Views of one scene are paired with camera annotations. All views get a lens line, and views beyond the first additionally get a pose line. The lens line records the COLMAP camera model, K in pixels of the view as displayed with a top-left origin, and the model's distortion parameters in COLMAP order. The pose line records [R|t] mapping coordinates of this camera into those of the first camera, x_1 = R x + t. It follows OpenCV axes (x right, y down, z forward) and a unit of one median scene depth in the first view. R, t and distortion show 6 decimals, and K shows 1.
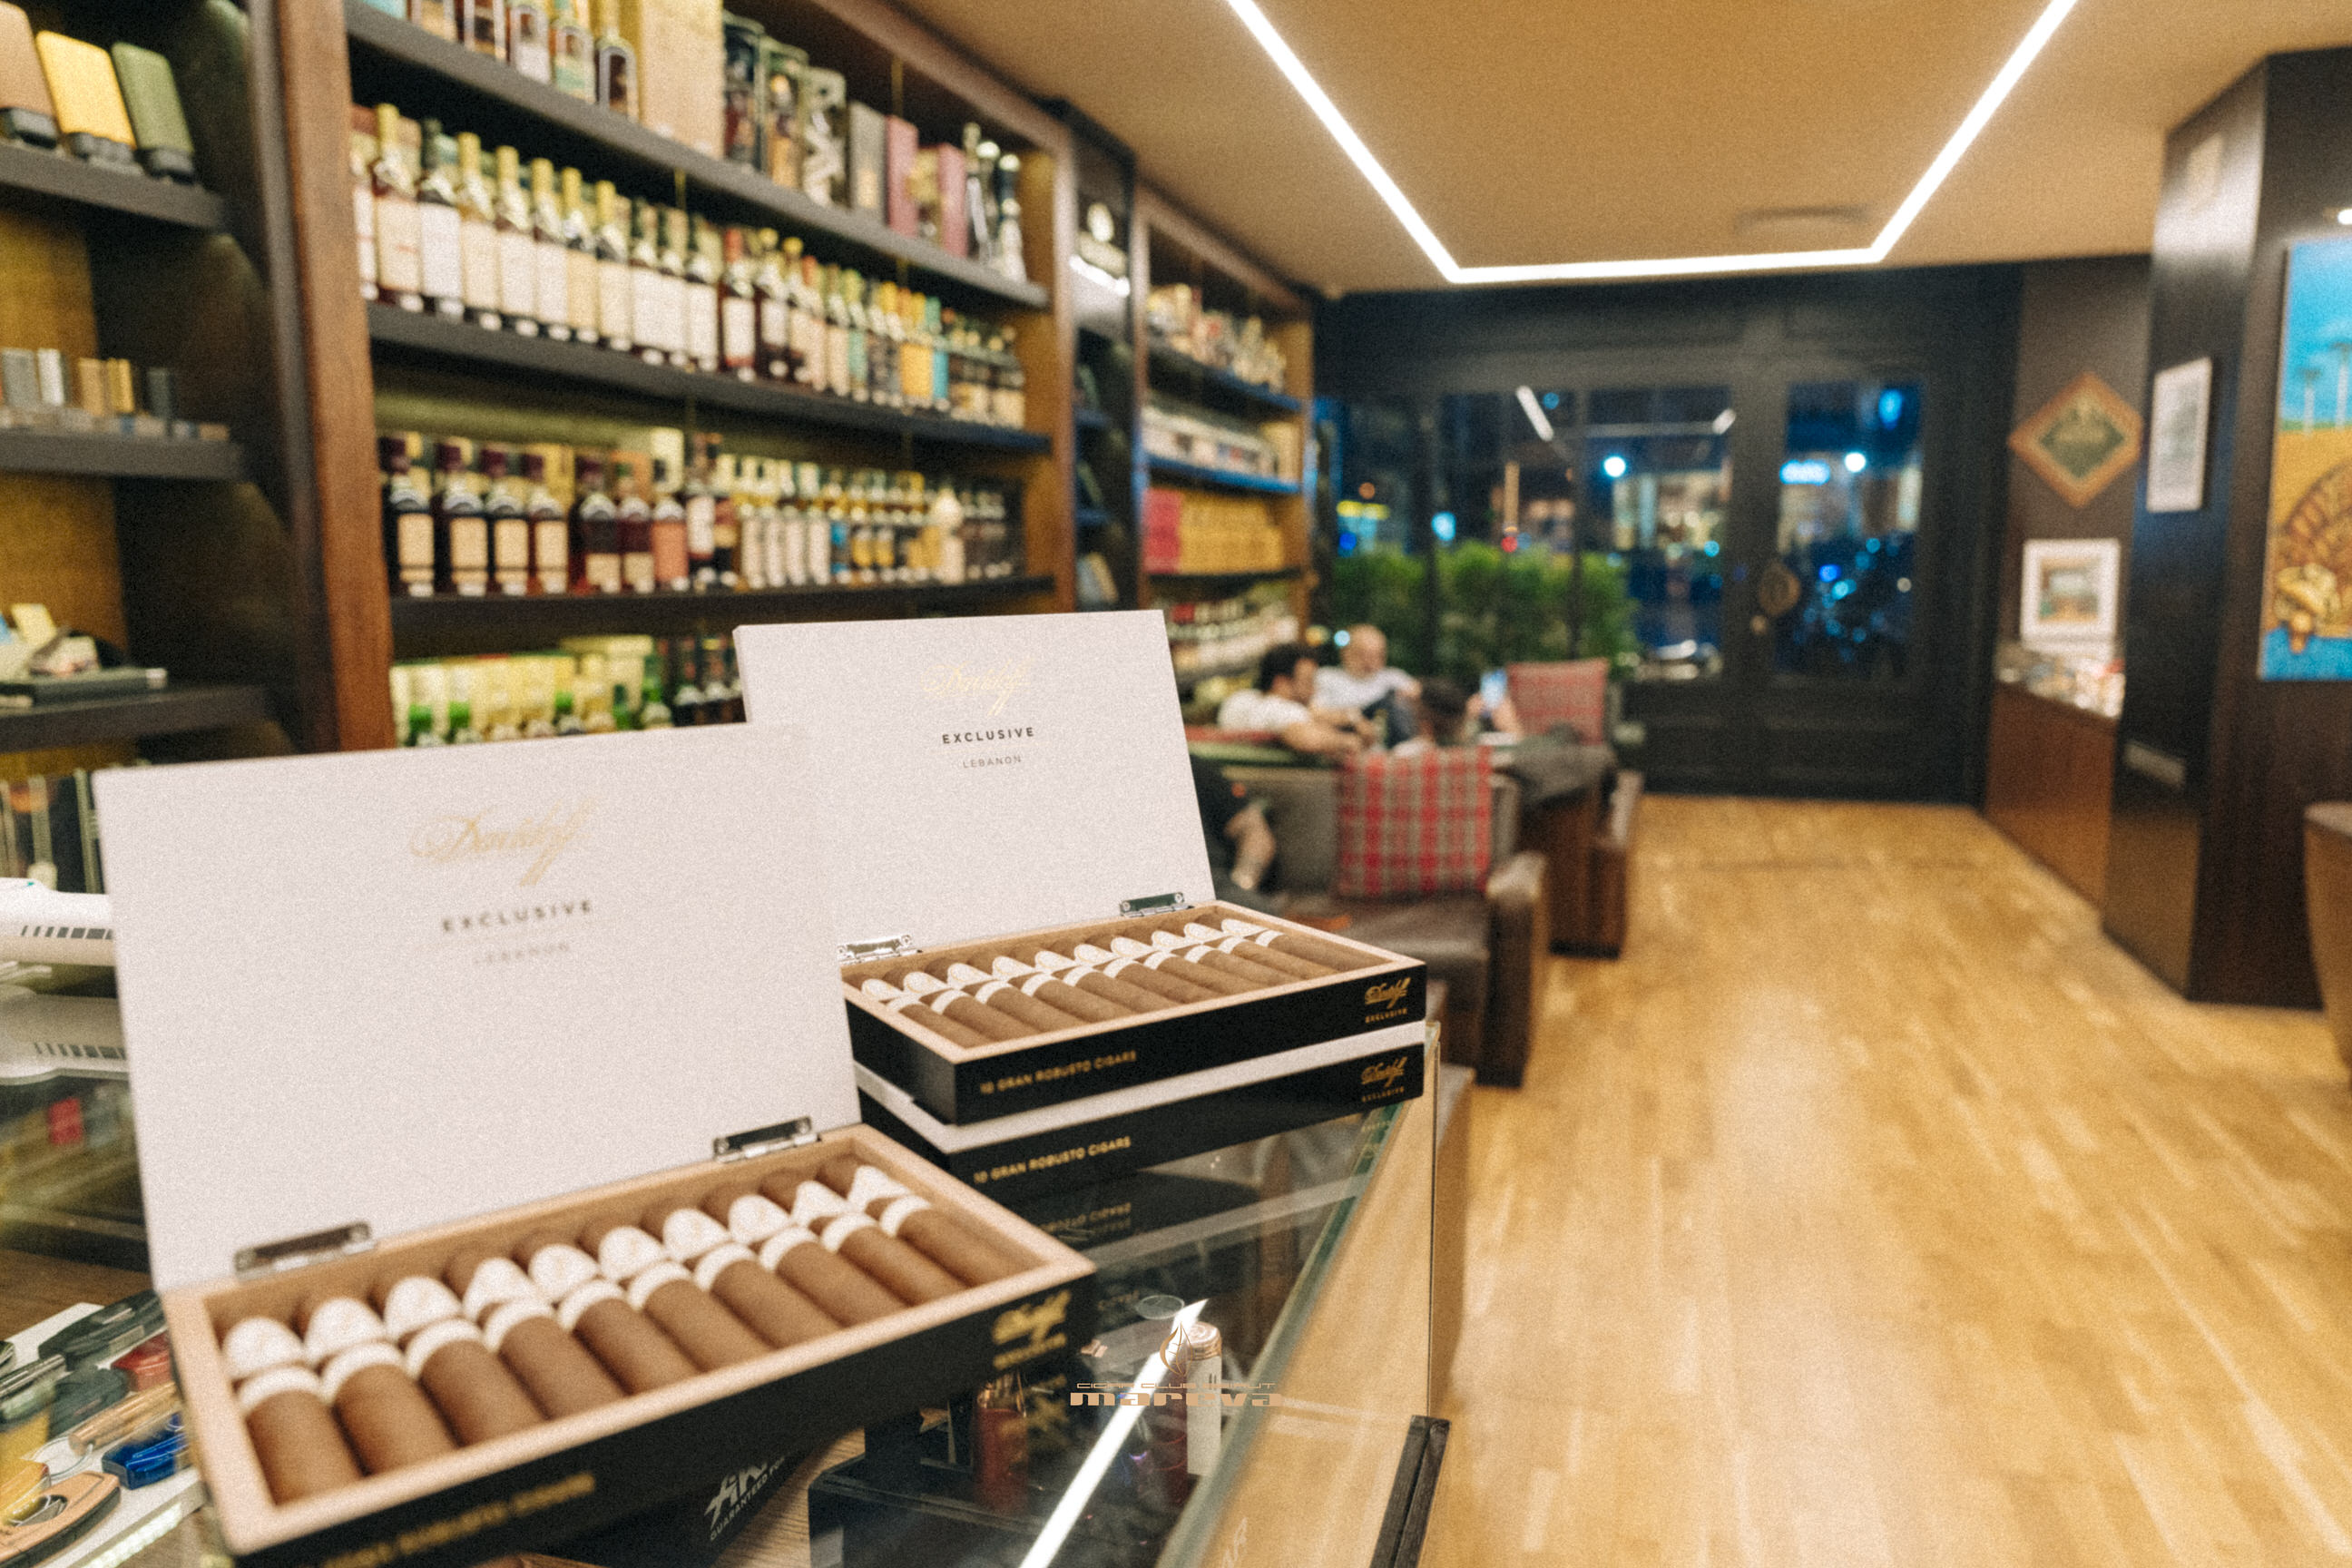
lens RADIAL K [[1575.2, 0, 1167.4], [0, 1575.2, 794.2], [0, 0, 1]] dist [0.000617, 0.000194]
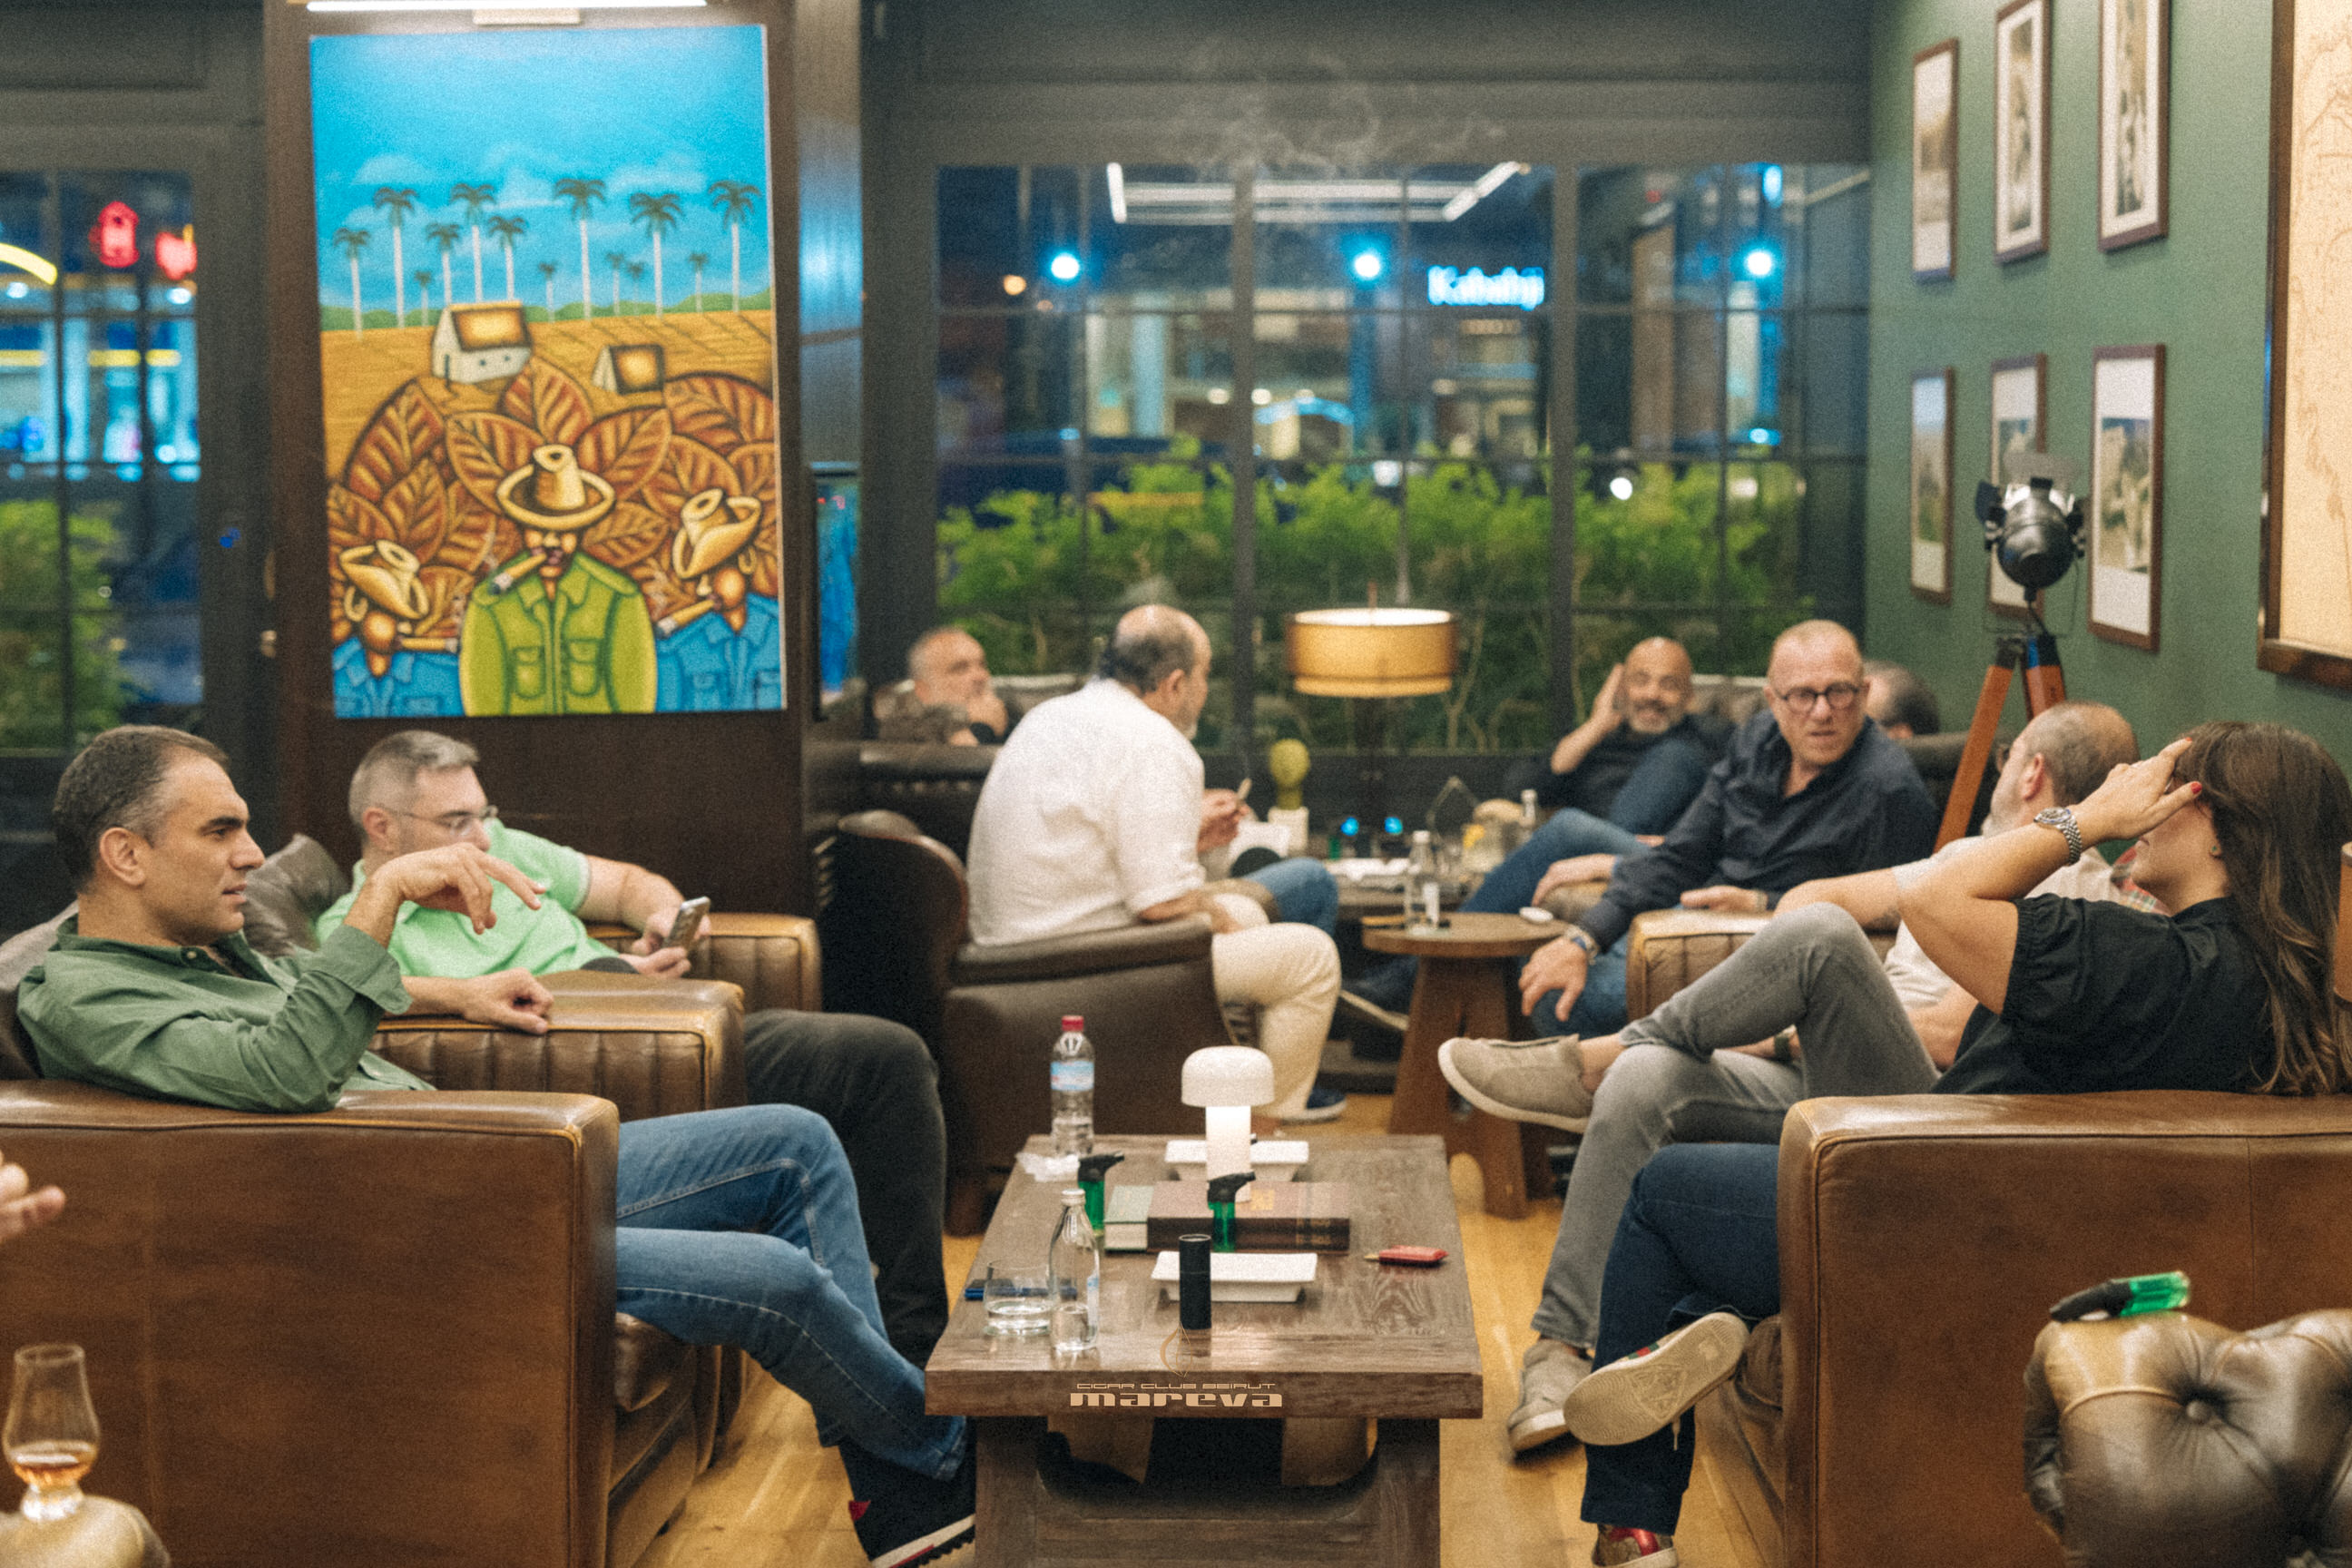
lens RADIAL K [[4127.6, 0, 1182.9], [0, 4127.6, 775.7], [0, 0, 1]] dist [0.036496, 0.000000]
pose [[0.969698, -0.010680, 0.244072, 0.657535], [0.029481, 0.996859, -0.073507, 0.083008], [-0.242520, 0.078475, 0.966967, -0.691560]]
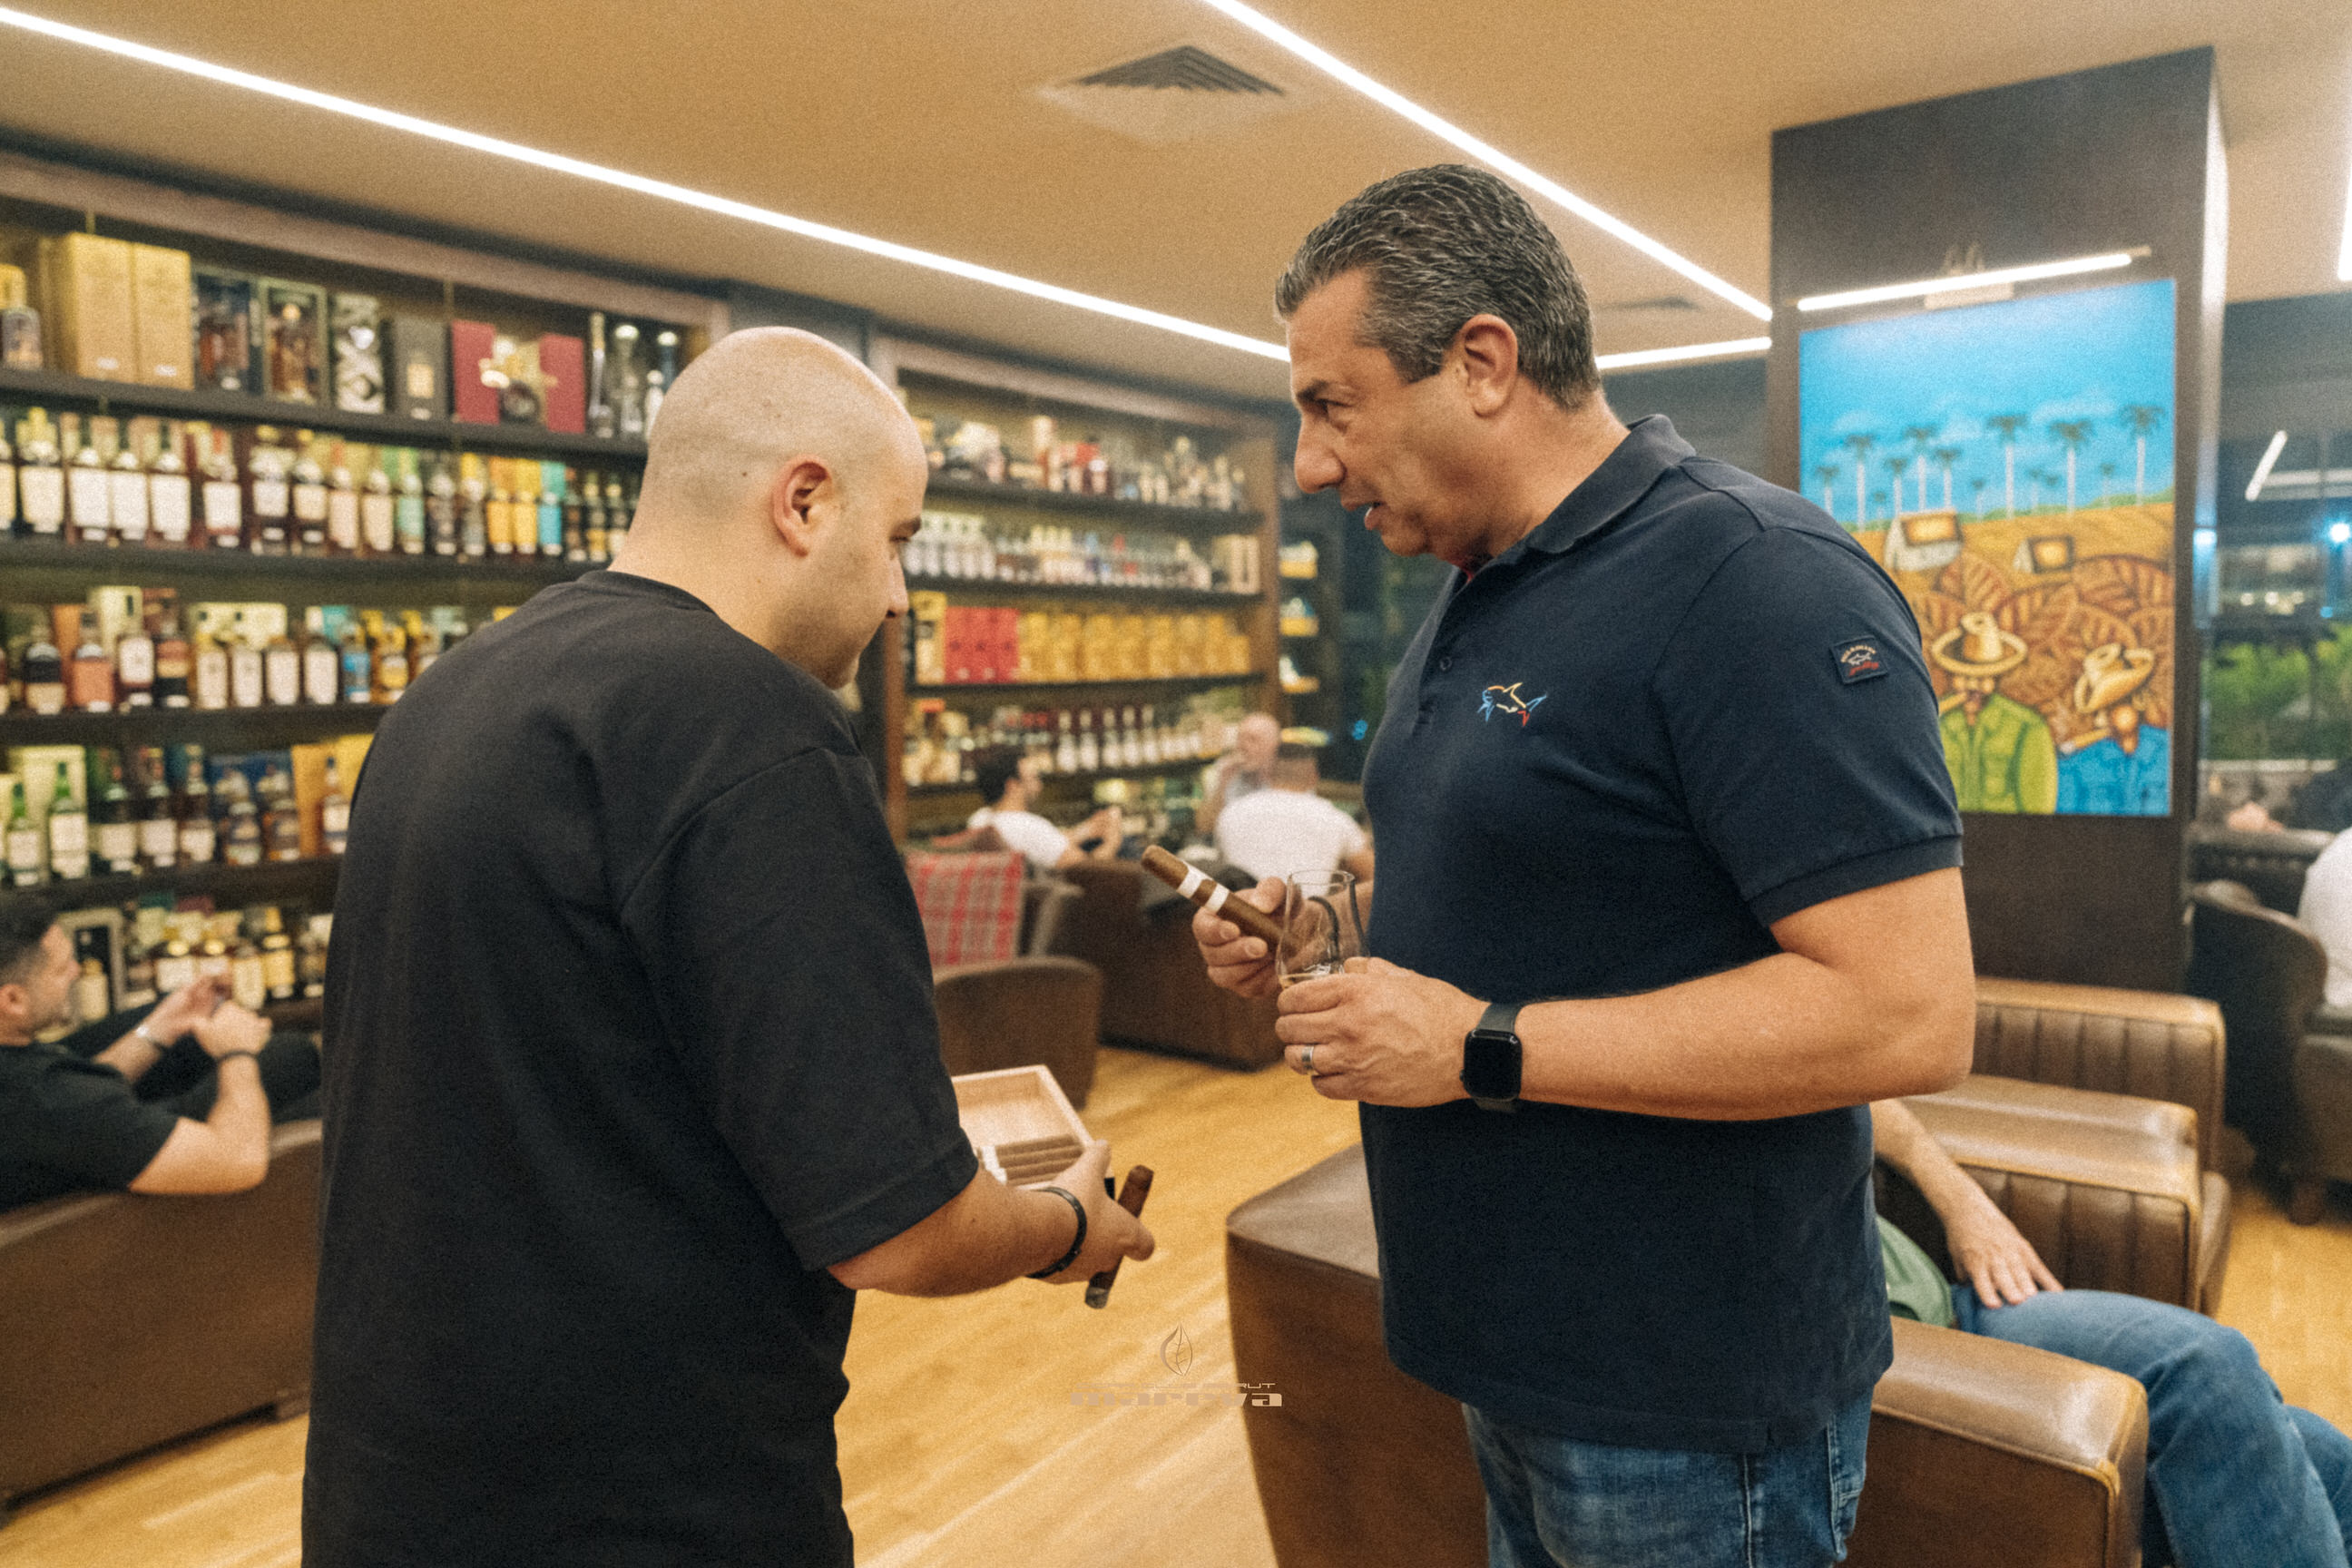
lens RADIAL K [[1575.2, 0, 1191.5], [0, 1575.2, 776.4], [0, 0, 1]] dist [0.000617, 0.000194]
pose [[0.947476, 0.019403, -0.319237, 0.689388], [-0.040561, 0.997388, -0.059762, -0.024723], [0.317244, 0.069571, 0.945789, 0.042957]]
